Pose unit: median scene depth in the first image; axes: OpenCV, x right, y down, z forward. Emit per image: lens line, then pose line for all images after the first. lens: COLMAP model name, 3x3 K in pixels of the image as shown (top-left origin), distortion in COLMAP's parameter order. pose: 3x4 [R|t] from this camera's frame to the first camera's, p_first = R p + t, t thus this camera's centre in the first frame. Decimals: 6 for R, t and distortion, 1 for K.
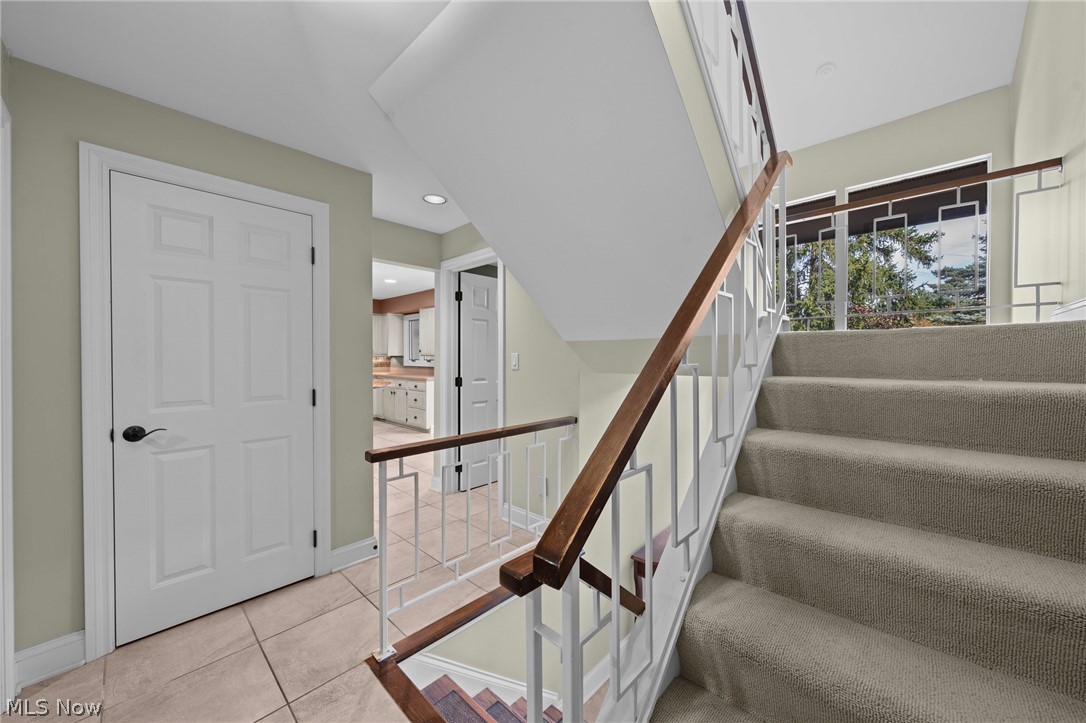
lens RADIAL K [[394.9, 0, 543.0], [0, 394.9, 361.5], [0, 0, 1]] dist [0.000153, 0.000017]
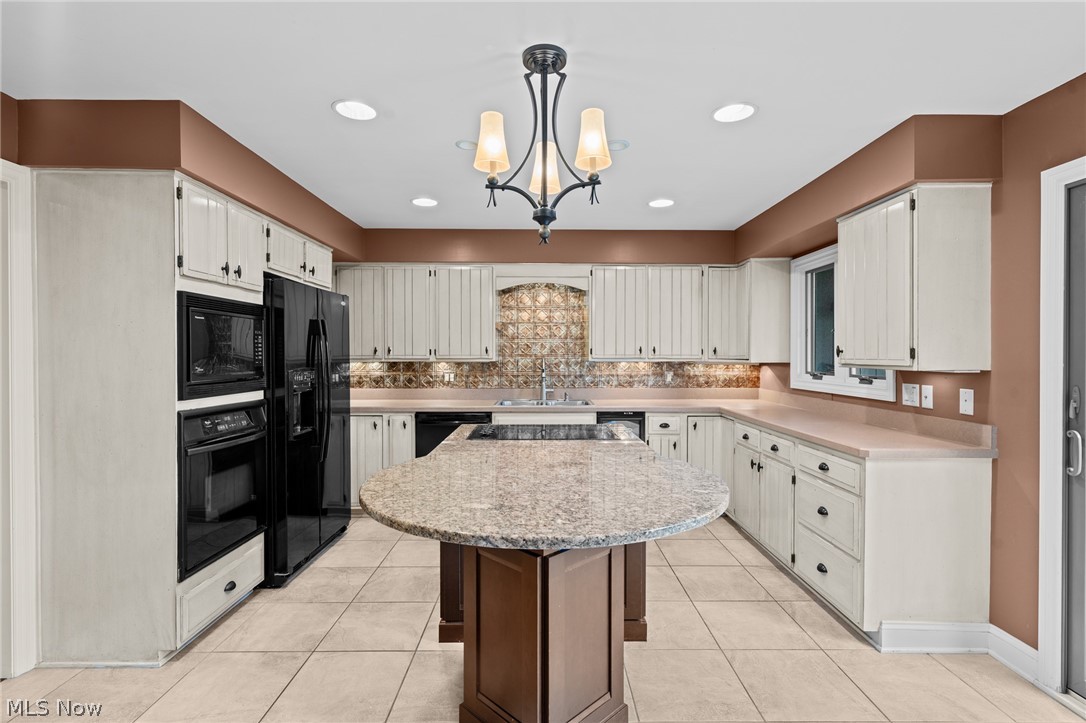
lens RADIAL K [[513.6, 0, 543.0], [0, 513.6, 361.5], [0, 0, 1]] dist [0.000317, -0.000162]
pose [[0.689814, 0.006973, -0.723953, -0.152597], [-0.004762, 0.999976, 0.005095, -0.017338], [0.723971, -0.000067, 0.689830, 0.469090]]
